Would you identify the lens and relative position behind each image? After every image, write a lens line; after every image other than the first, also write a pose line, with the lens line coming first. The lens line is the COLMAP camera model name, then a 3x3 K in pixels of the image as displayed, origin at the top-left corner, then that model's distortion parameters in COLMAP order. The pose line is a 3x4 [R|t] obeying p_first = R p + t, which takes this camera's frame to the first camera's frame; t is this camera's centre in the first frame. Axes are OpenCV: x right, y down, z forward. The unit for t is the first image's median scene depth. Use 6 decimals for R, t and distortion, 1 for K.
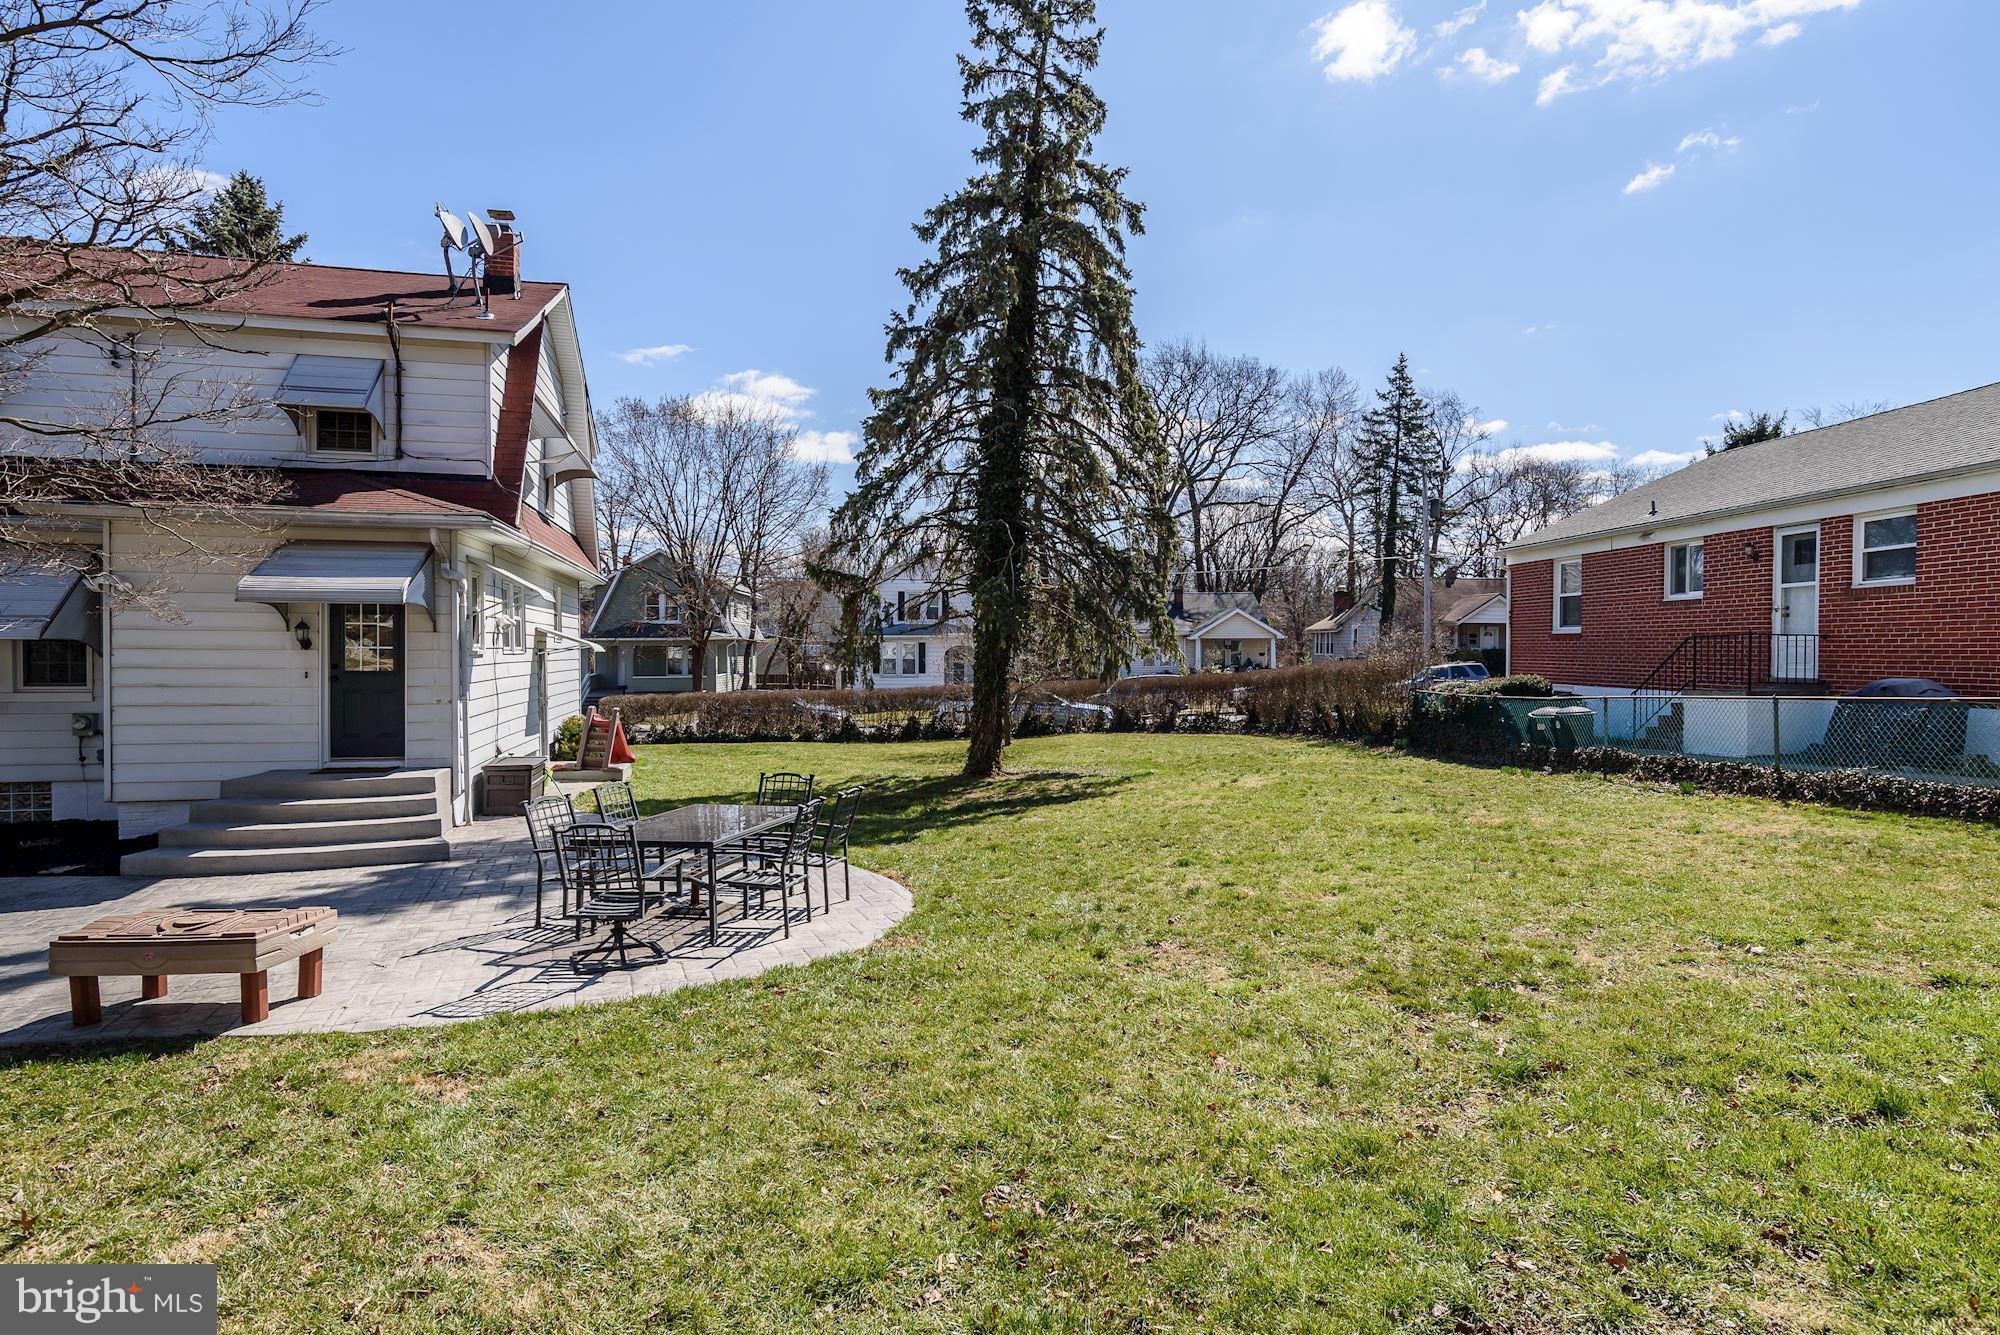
lens RADIAL K [[1017.2, 0, 999.5], [0, 1017.2, 674.9], [0, 0, 1]] dist [-0.003905, -0.002572]
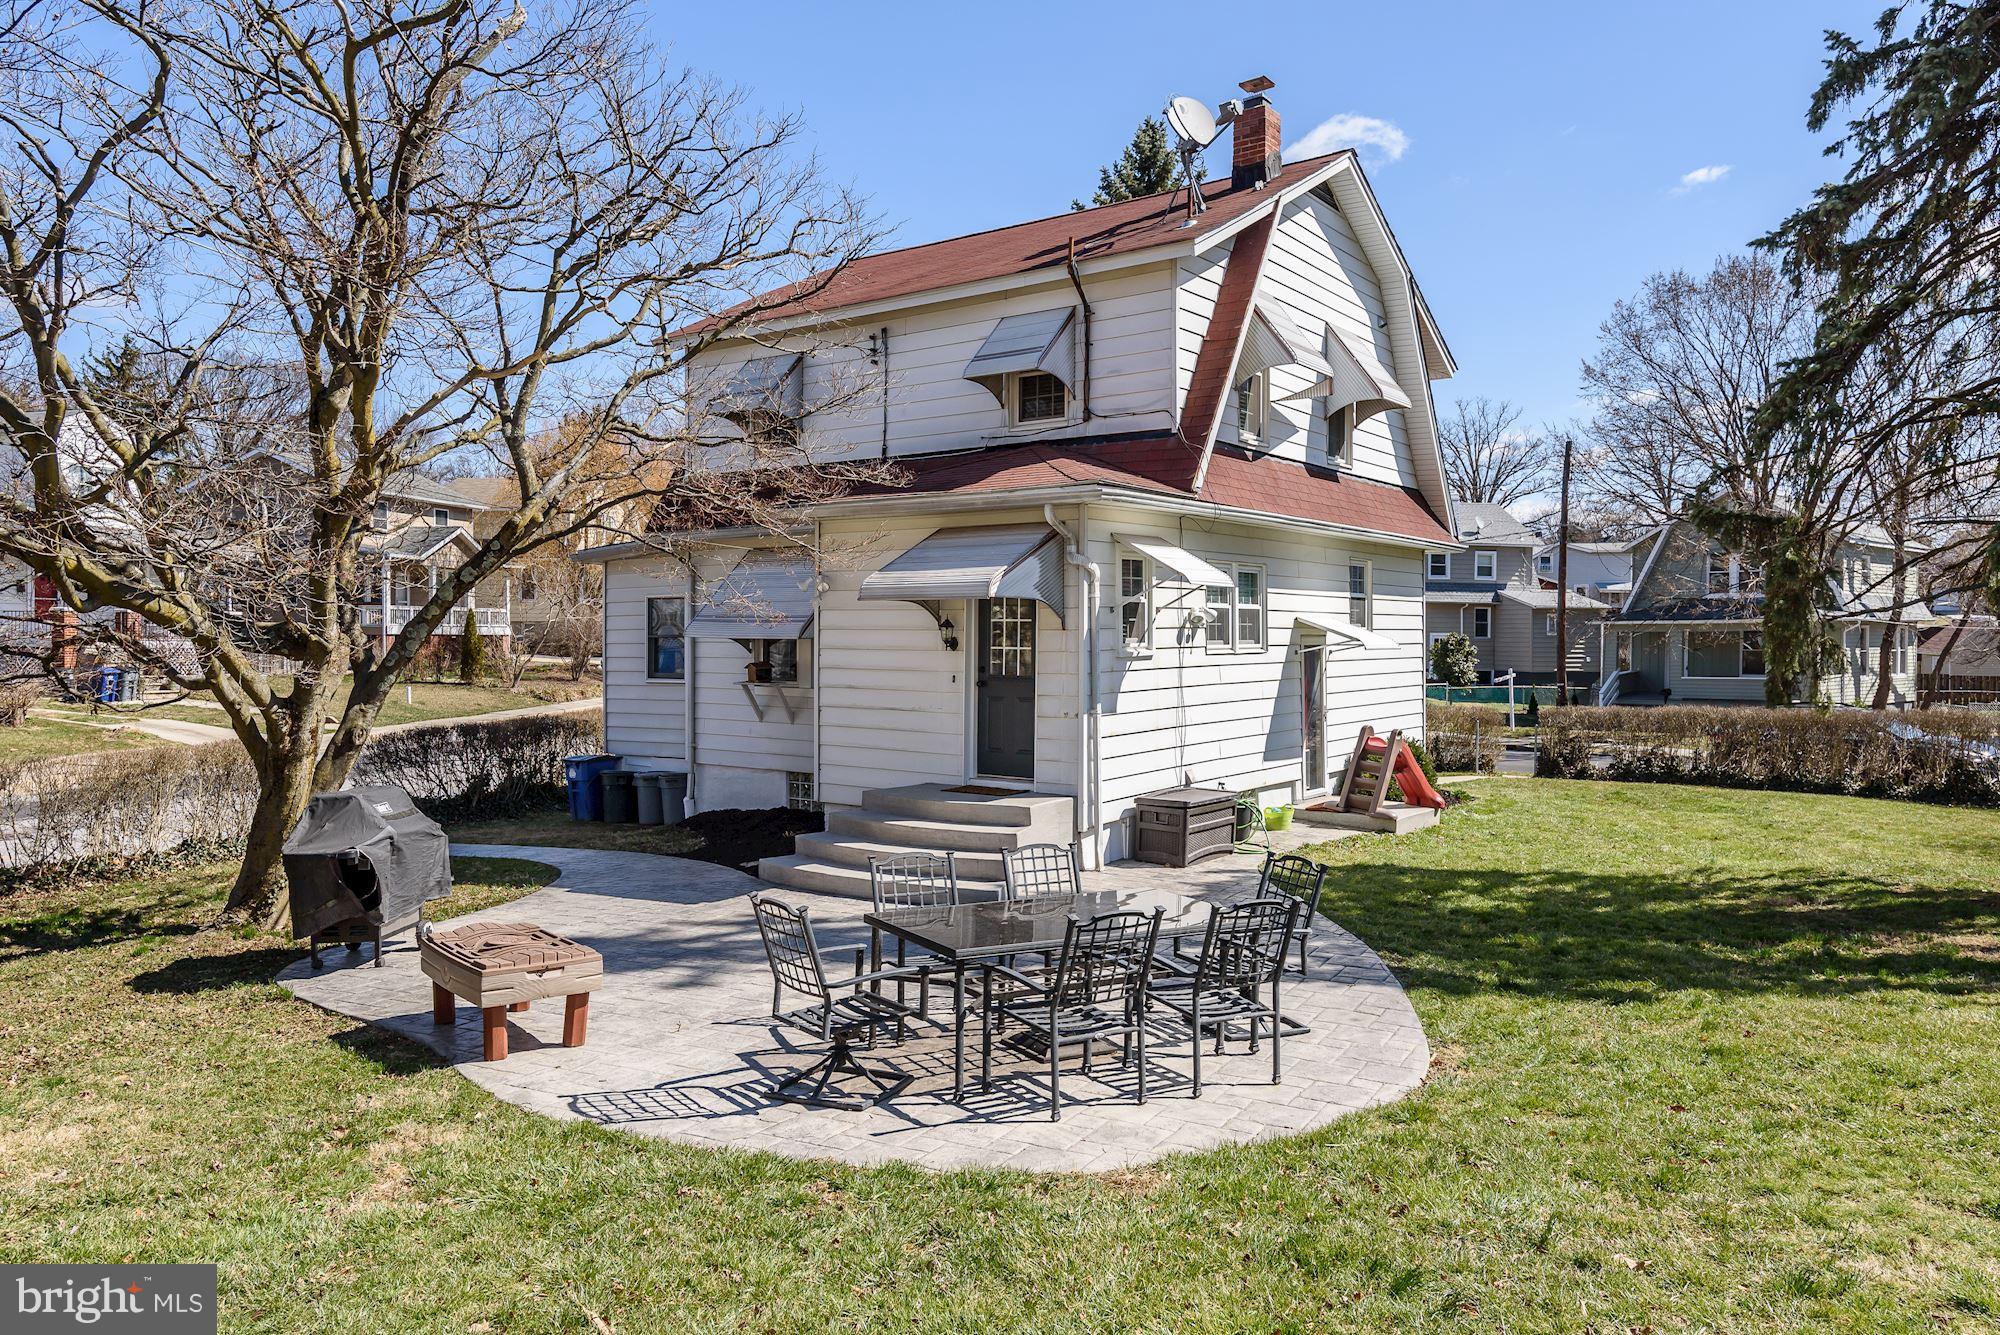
lens RADIAL K [[1360.1, 0, 999.5], [0, 1360.1, 662.1], [0, 0, 1]] dist [0.012458, 0.006651]
pose [[0.639542, 0.012150, -0.768660, 0.252410], [-0.015593, 0.999874, 0.002831, -0.018161], [0.768598, 0.010175, 0.639652, 0.255874]]
